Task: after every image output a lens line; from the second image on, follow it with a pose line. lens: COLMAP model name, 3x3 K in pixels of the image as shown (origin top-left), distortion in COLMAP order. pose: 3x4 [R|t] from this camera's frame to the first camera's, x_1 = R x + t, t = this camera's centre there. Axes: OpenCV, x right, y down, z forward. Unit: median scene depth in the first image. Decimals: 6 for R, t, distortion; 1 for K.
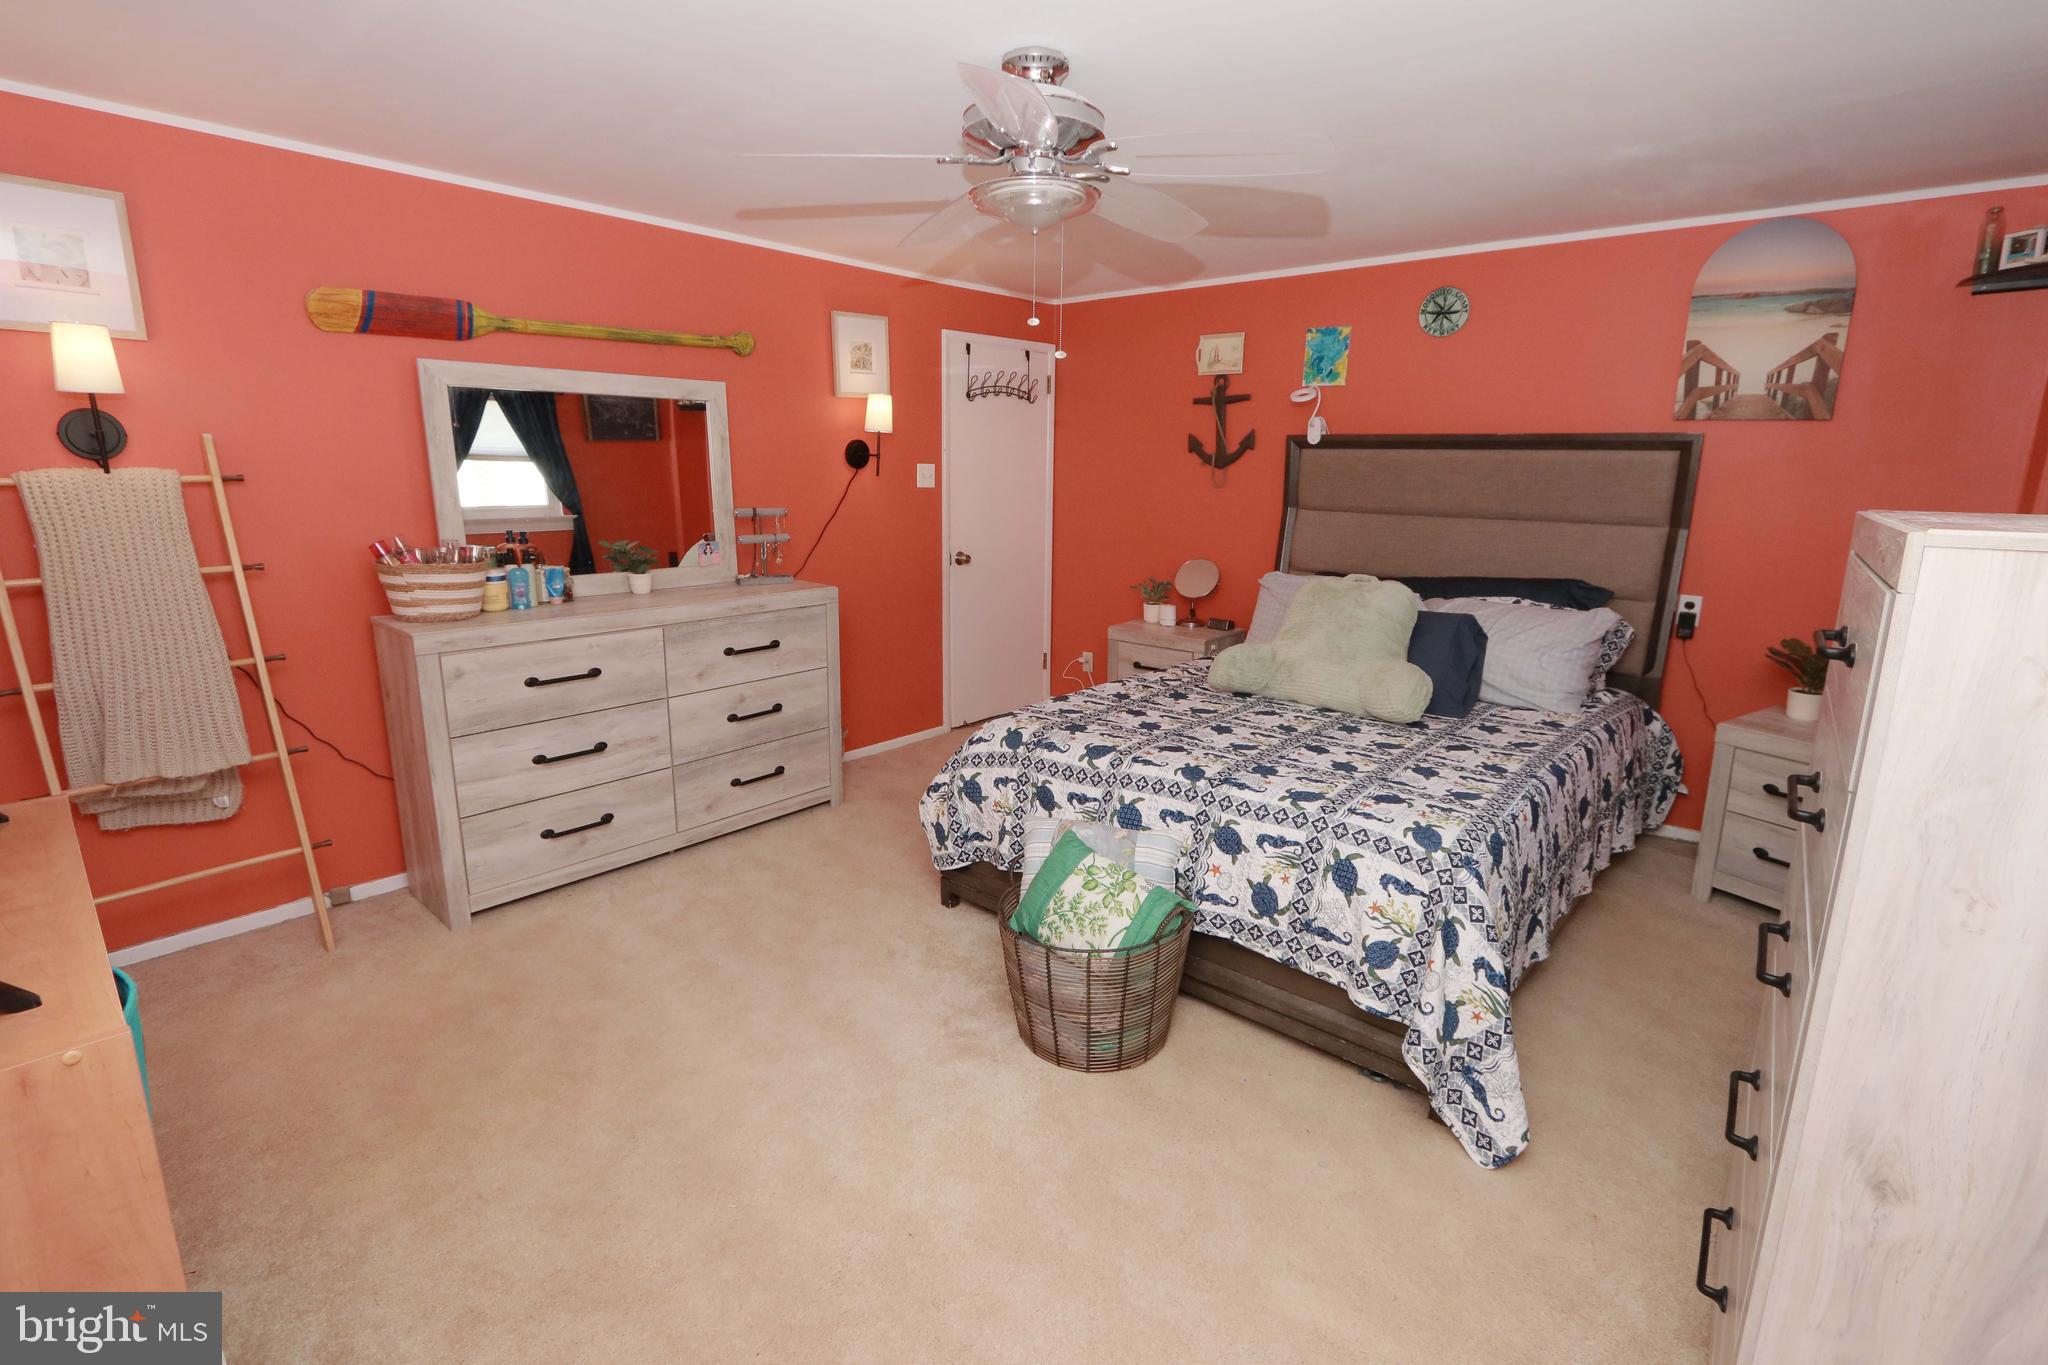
lens RADIAL K [[945.6, 0, 1029.8], [0, 945.6, 675.2], [0, 0, 1]] dist [-0.019310, 0.003943]
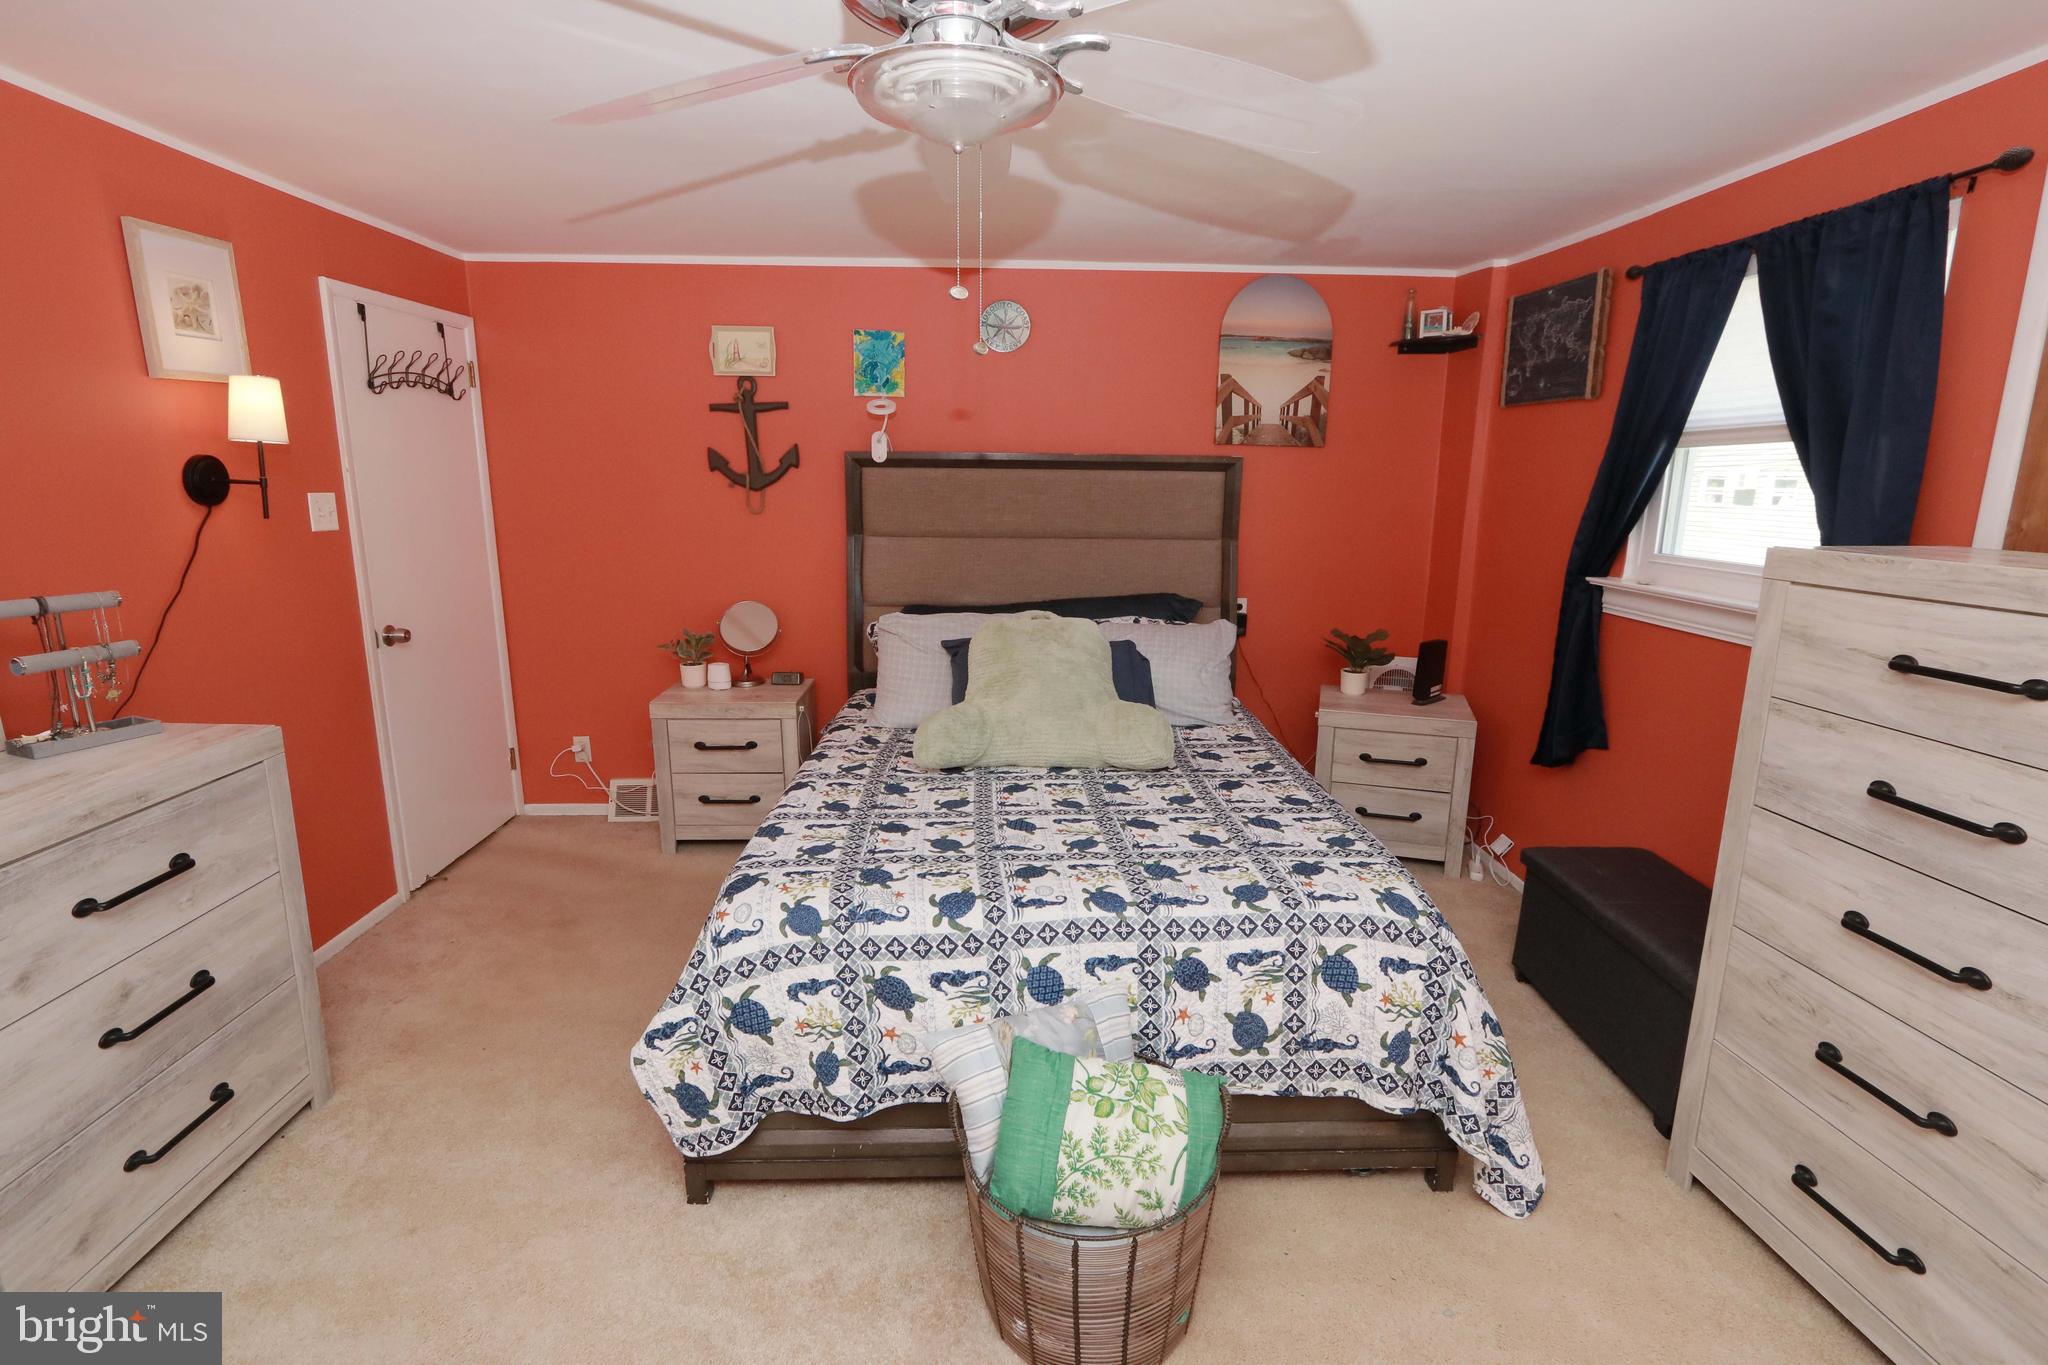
lens RADIAL K [[945.6, 0, 1028.6], [0, 945.6, 673.1], [0, 0, 1]] dist [-0.019310, 0.003943]
pose [[0.732500, -0.145134, 0.665117, -0.297453], [0.147731, 0.987617, 0.052809, -0.107987], [-0.664545, 0.059576, 0.744870, 0.369127]]
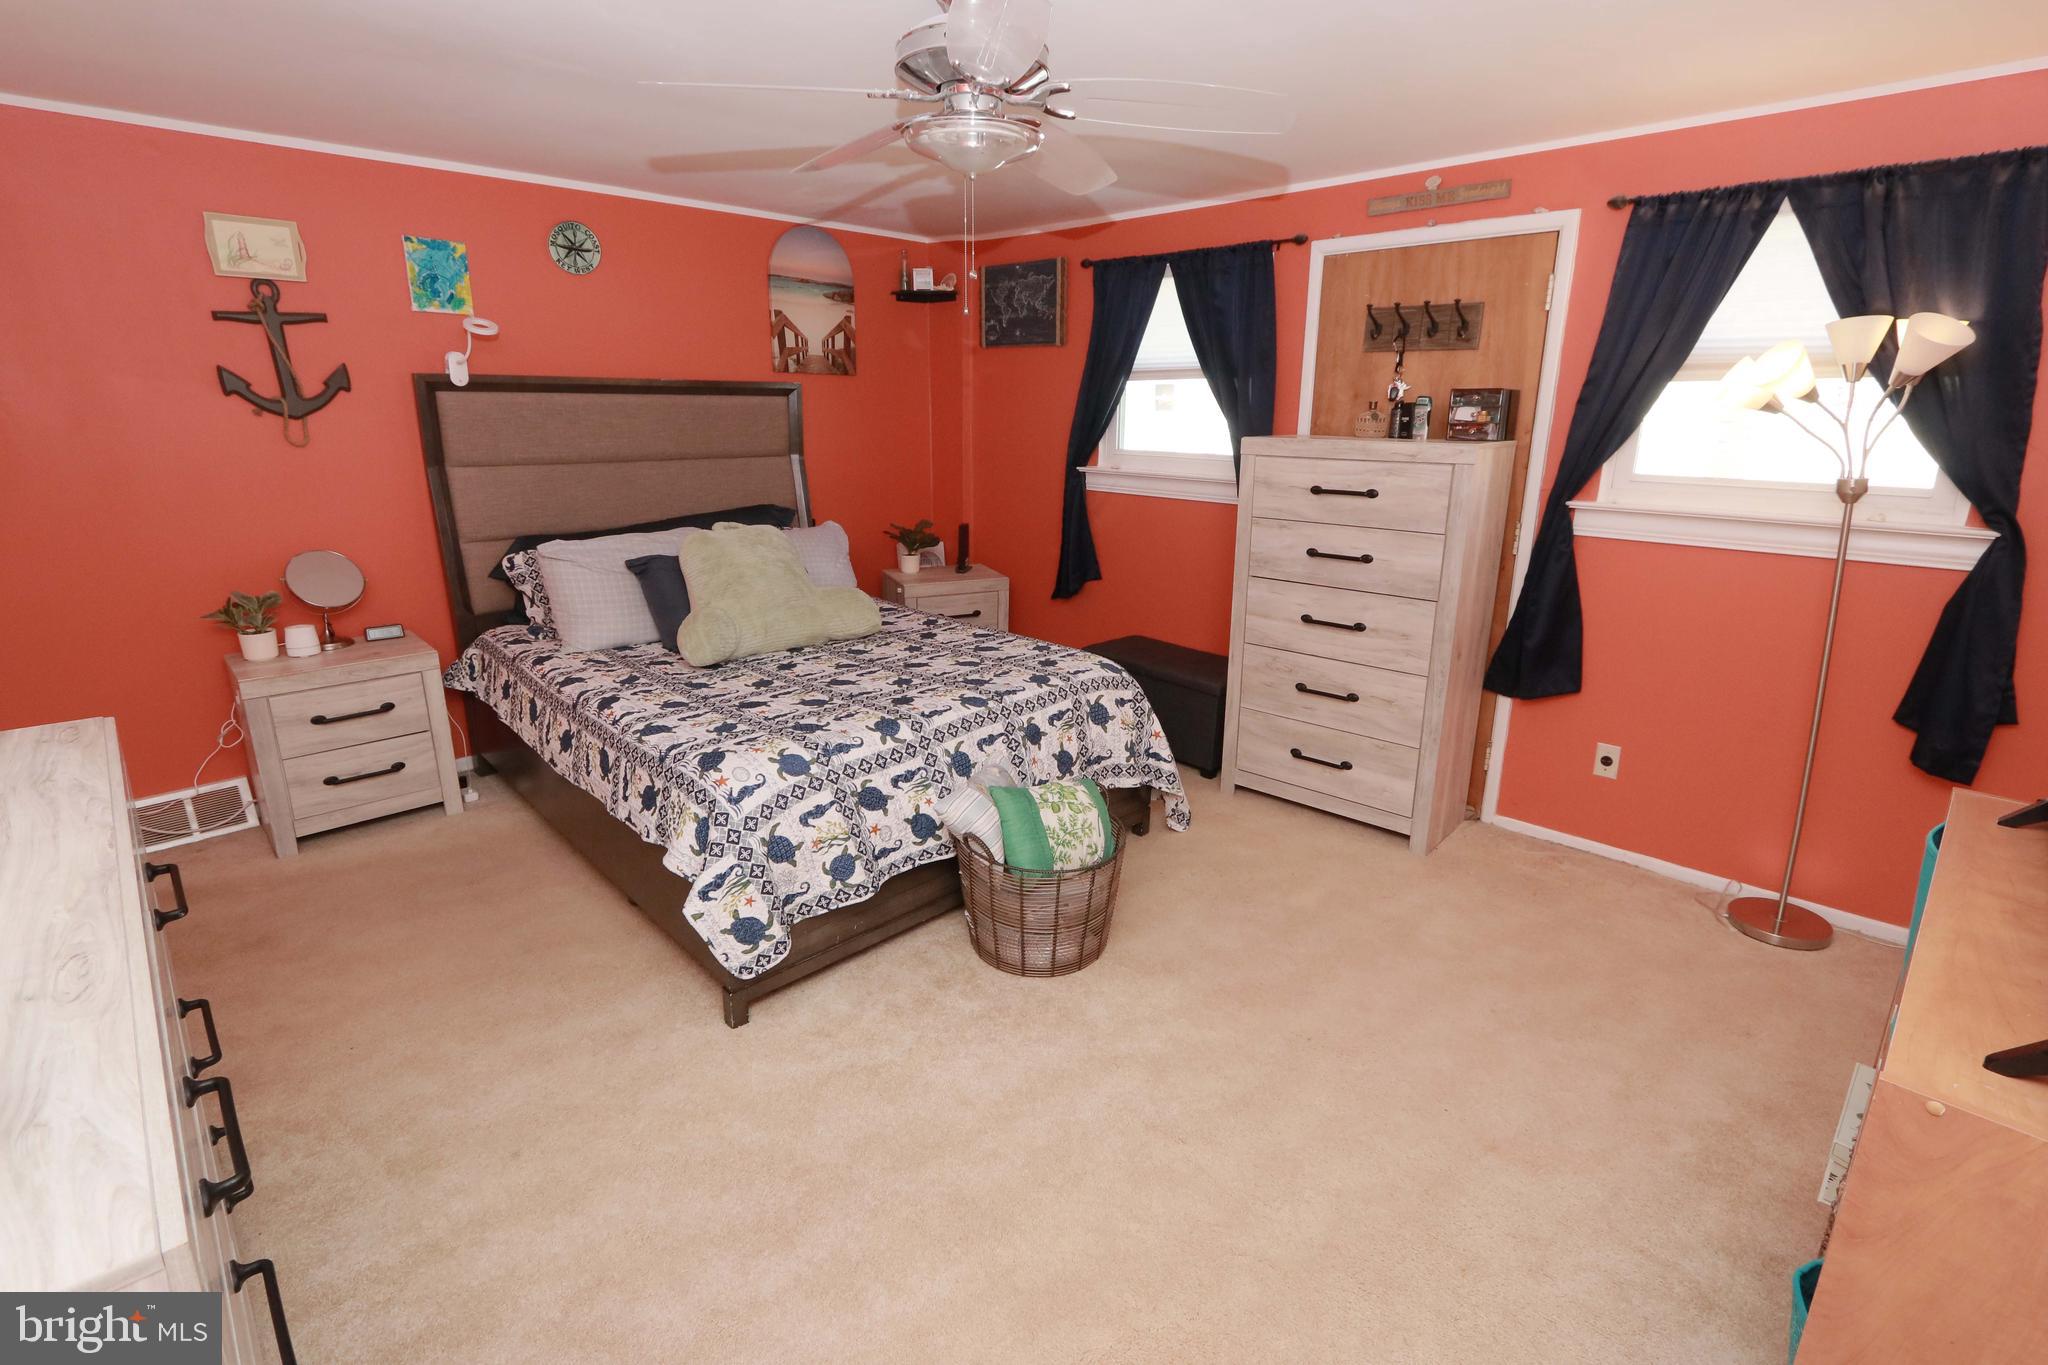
lens RADIAL K [[945.6, 0, 1028.4], [0, 945.6, 670.3], [0, 0, 1]] dist [-0.019310, 0.003943]
pose [[0.078678, -0.280009, 0.956768, -0.714986], [0.209247, 0.943002, 0.258773, -0.167830], [-0.974692, 0.179841, 0.132785, 0.638280]]
